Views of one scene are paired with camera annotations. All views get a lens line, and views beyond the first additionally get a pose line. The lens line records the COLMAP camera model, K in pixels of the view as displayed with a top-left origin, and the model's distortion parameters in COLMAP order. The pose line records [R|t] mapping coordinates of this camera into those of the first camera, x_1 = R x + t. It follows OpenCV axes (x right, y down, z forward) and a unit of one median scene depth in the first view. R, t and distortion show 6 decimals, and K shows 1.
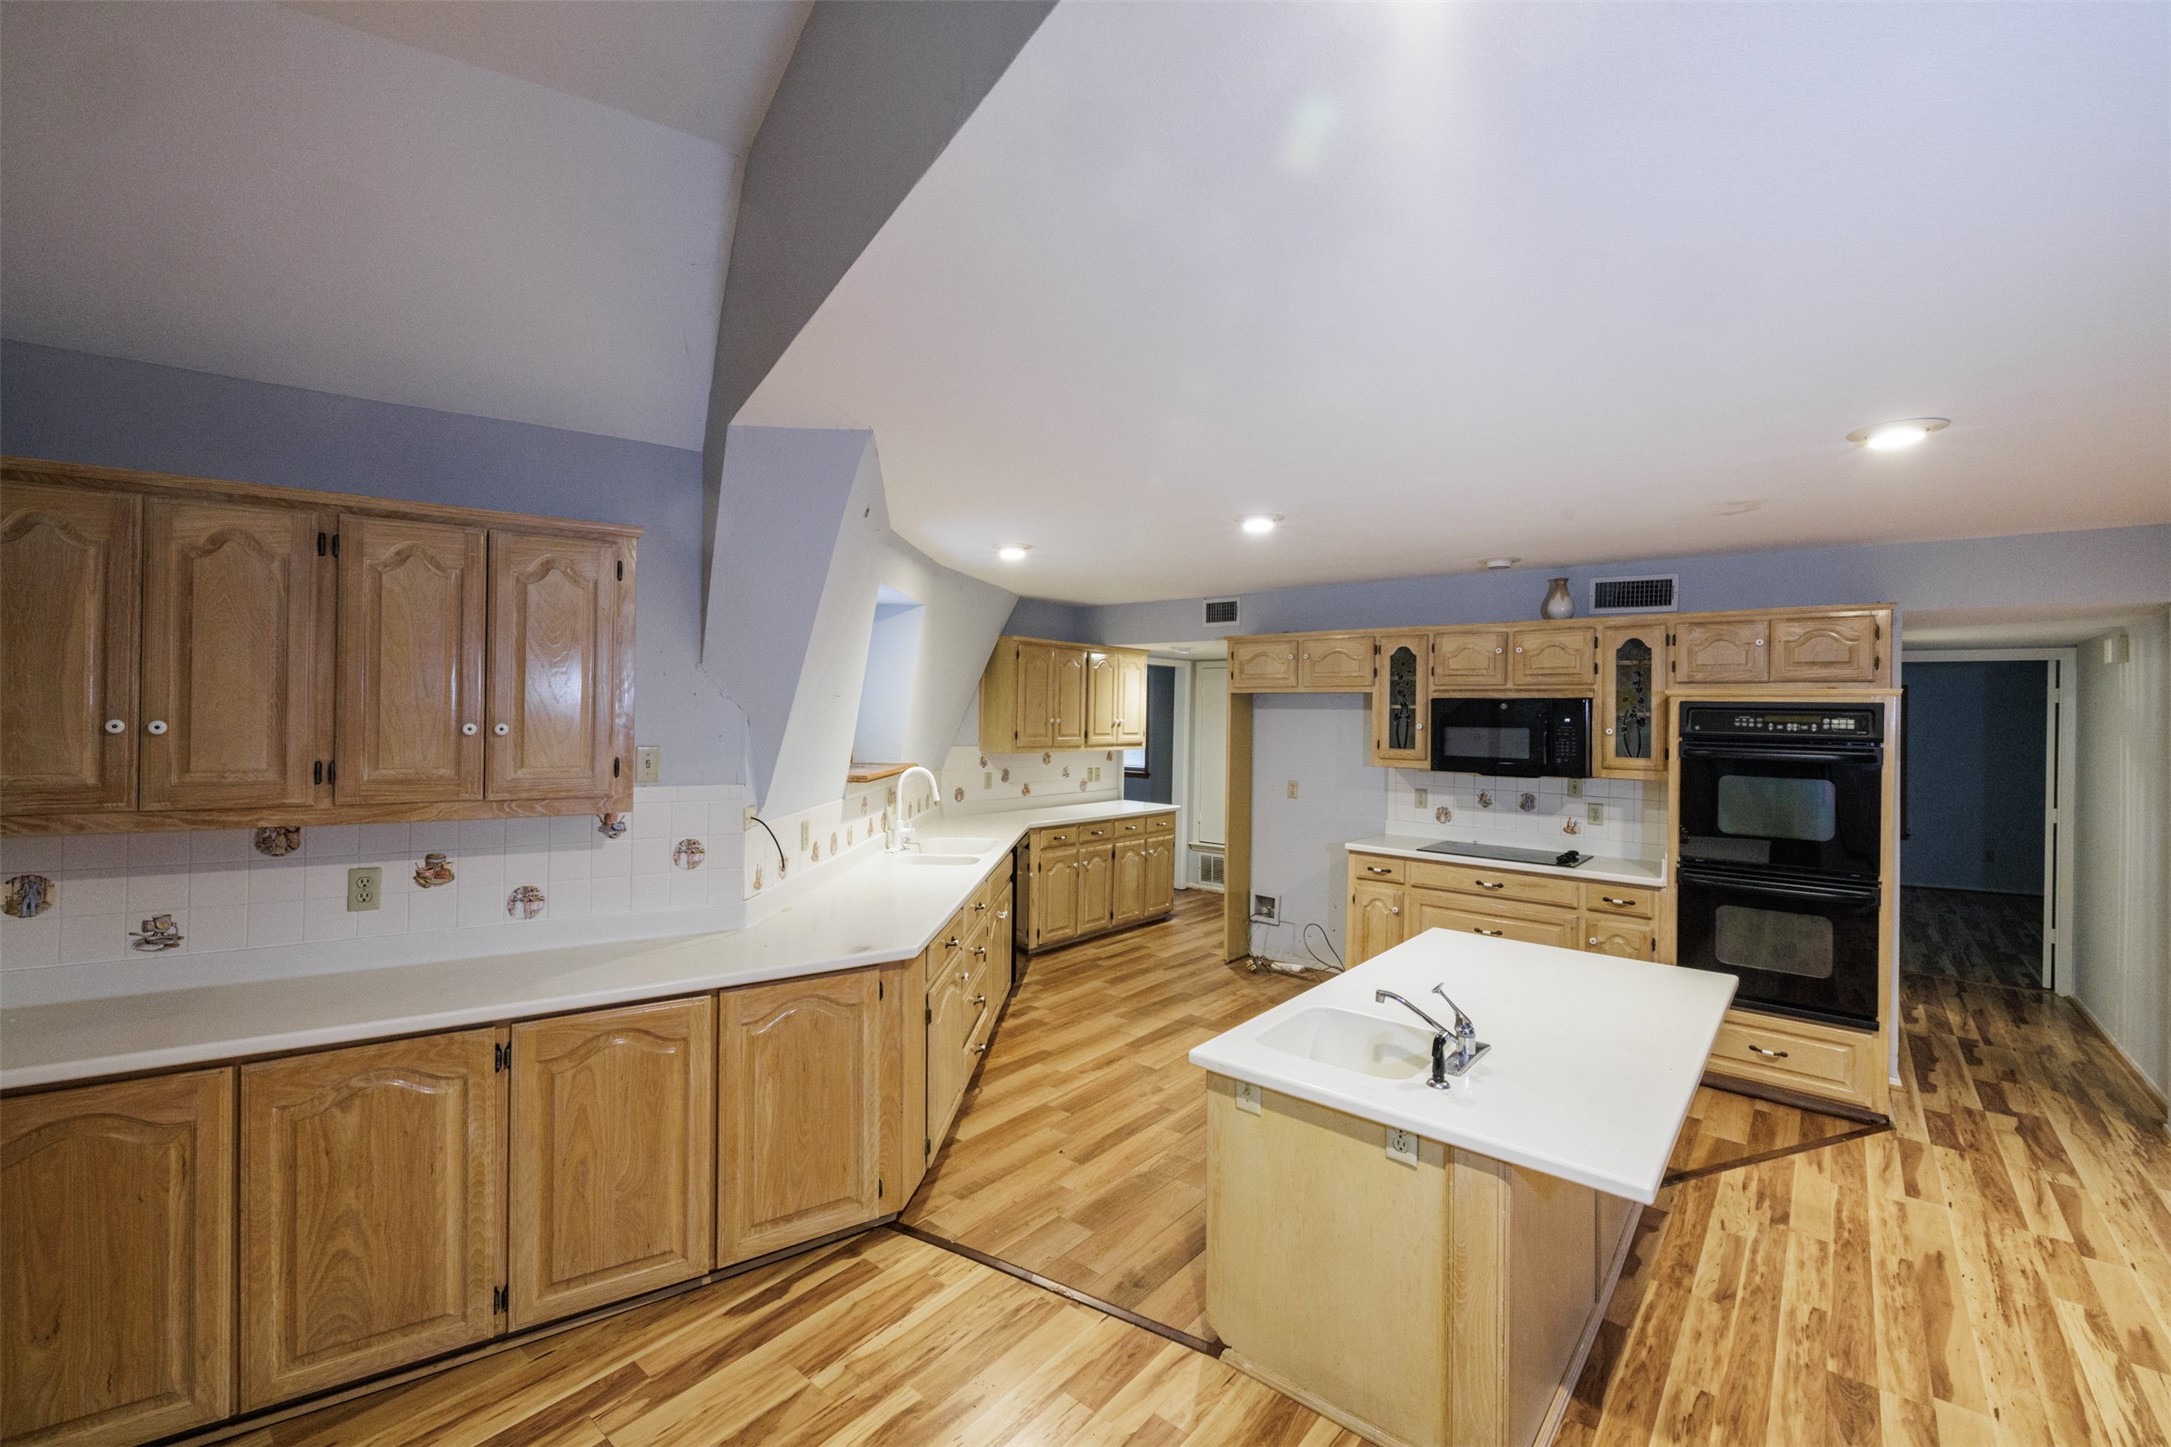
lens RADIAL K [[912.5, 0, 1093.5], [0, 912.5, 713.4], [0, 0, 1]] dist [-0.000362, 0.000598]
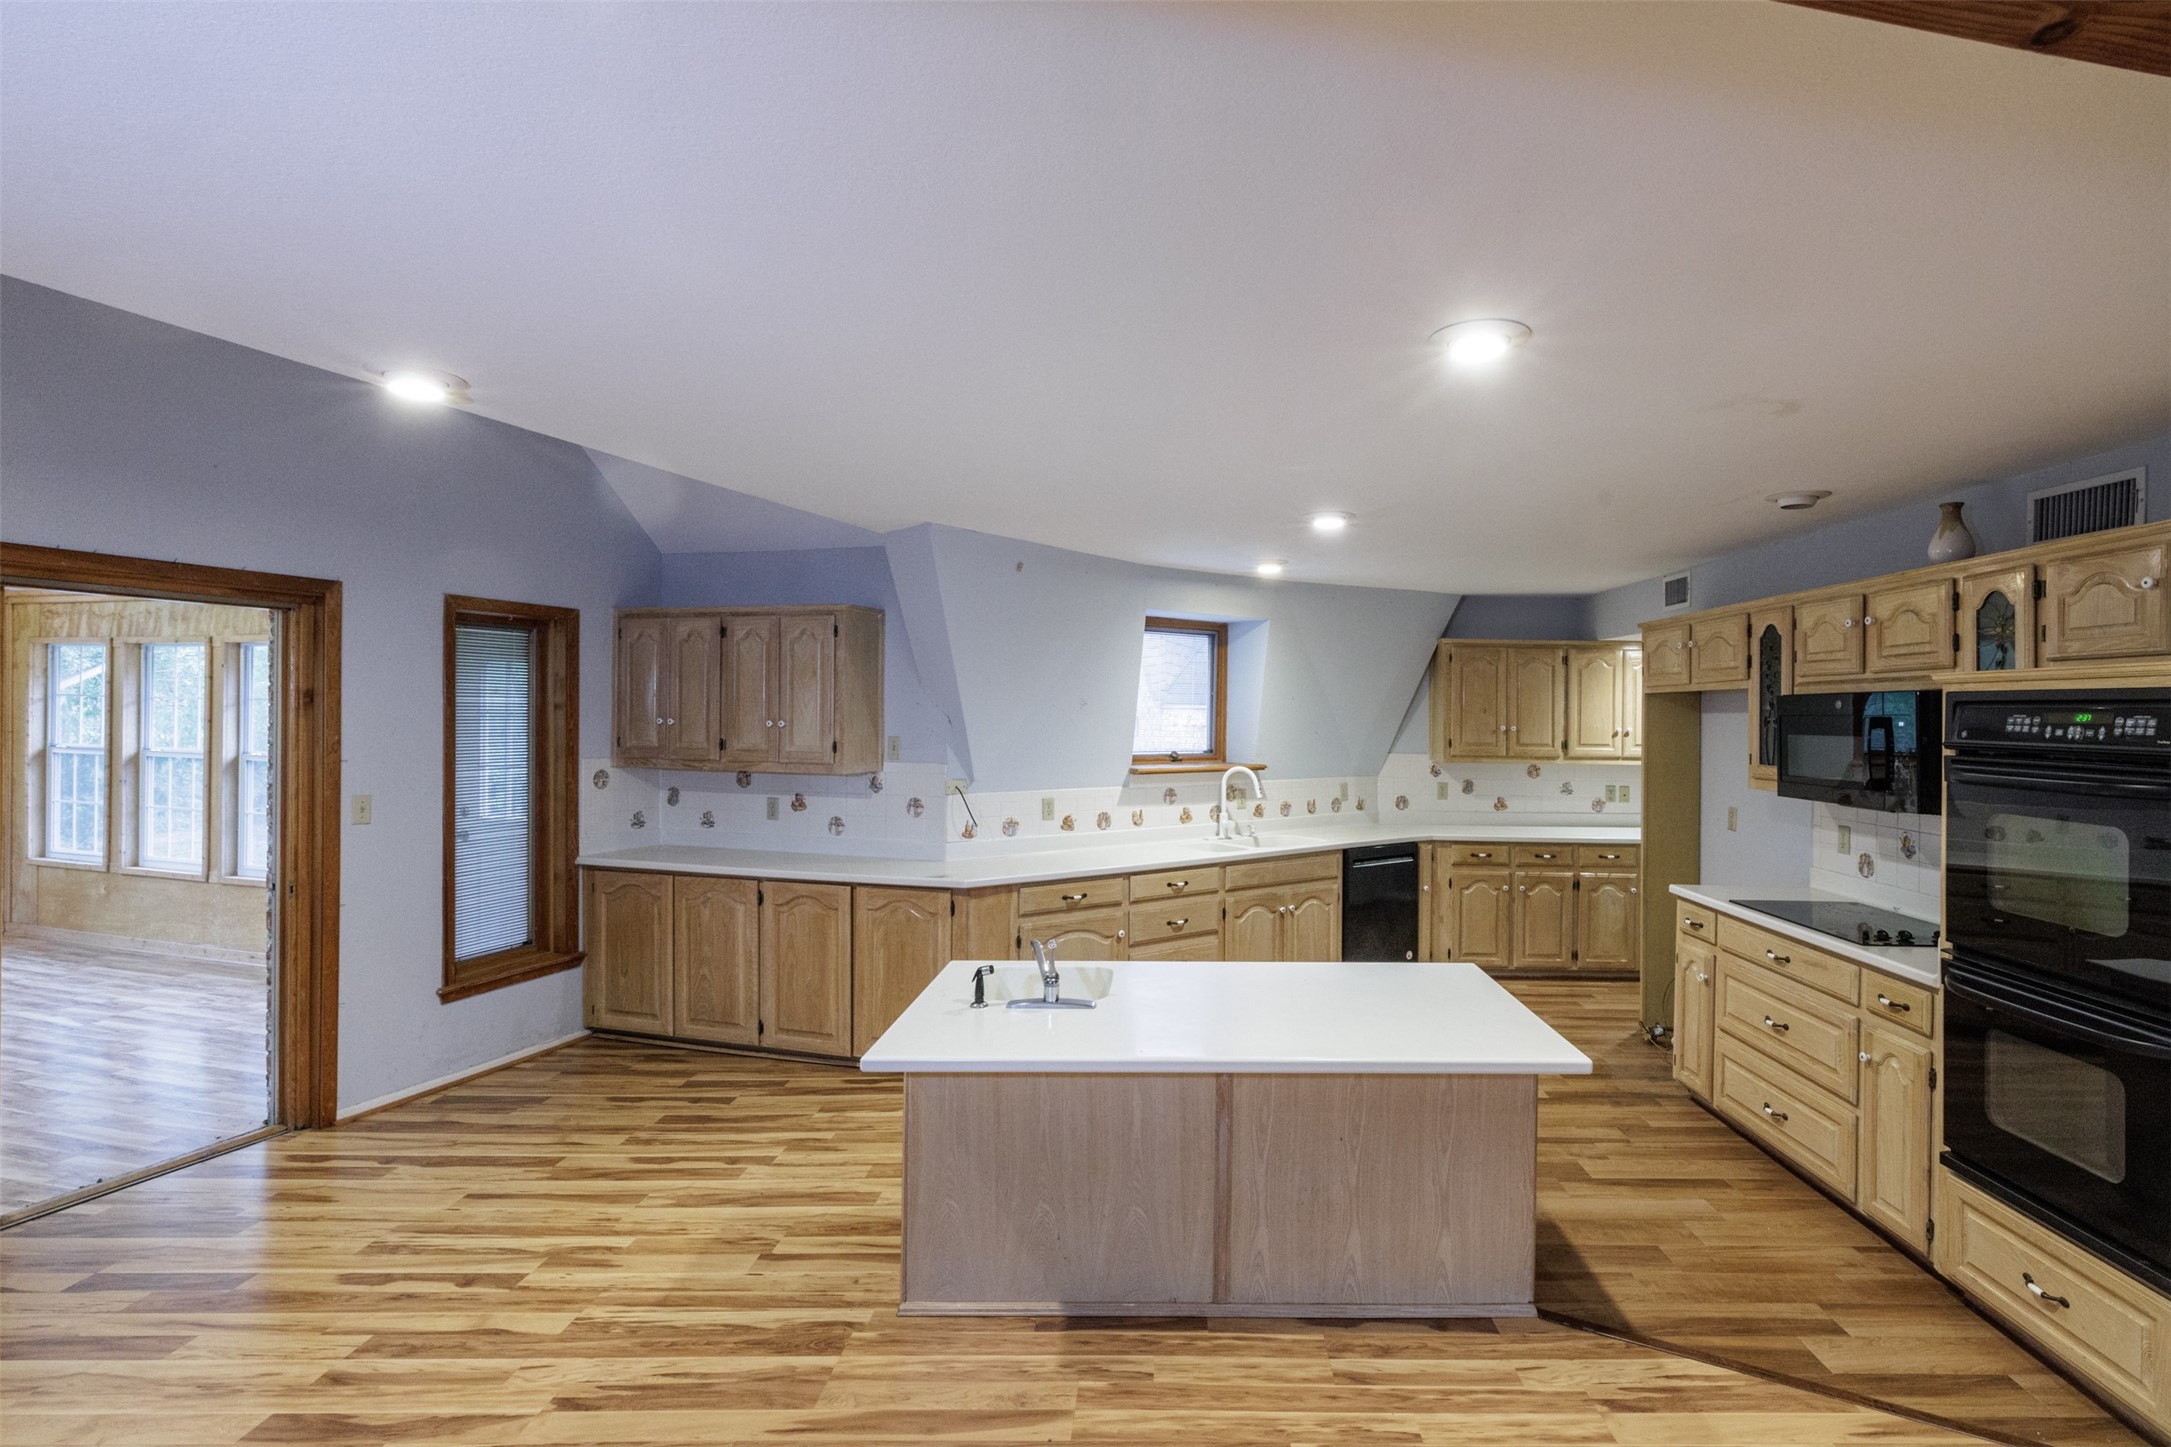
lens RADIAL K [[1039.6, 0, 1194.6], [0, 1039.6, 718.6], [0, 0, 1]] dist [0.000105, 0.001427]
pose [[0.655640, -0.004313, -0.755061, 0.920896], [-0.002835, 0.999963, -0.008174, 0.013469], [0.755068, 0.007500, 0.655603, 0.158857]]
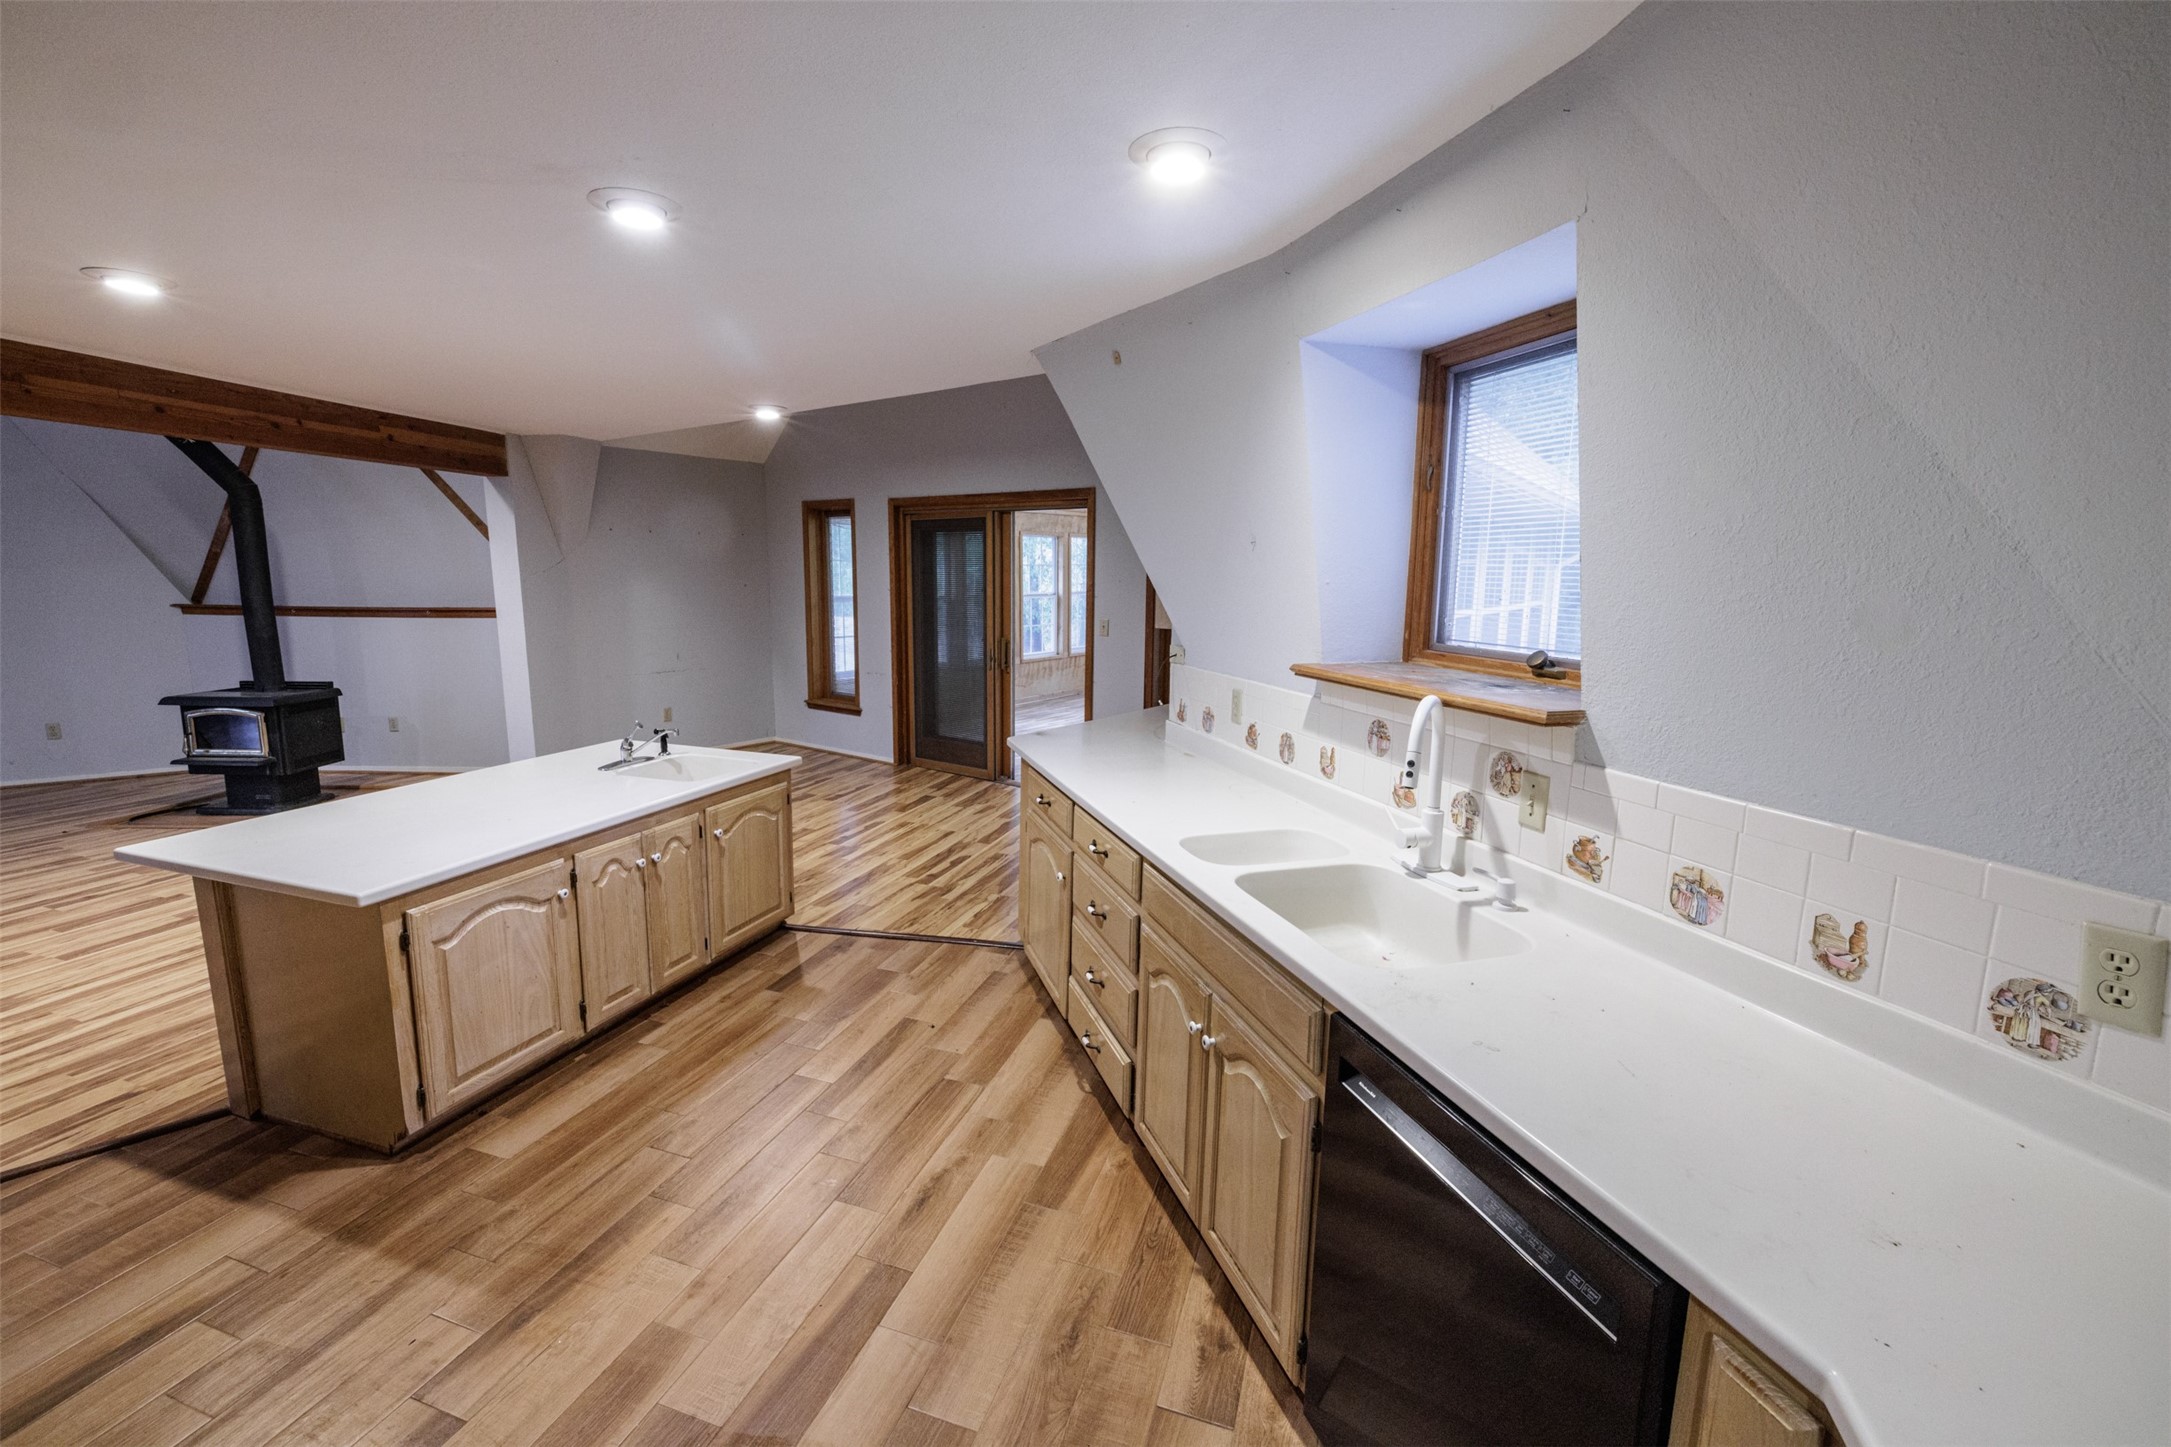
lens RADIAL K [[912.5, 0, 1075.5], [0, 912.5, 725.5], [0, 0, 1]] dist [-0.000362, 0.000598]
pose [[-0.939432, 0.033336, -0.341109, 0.123703], [-0.025102, 0.985893, 0.165482, 0.009798], [0.341814, 0.164022, -0.925343, 1.679346]]
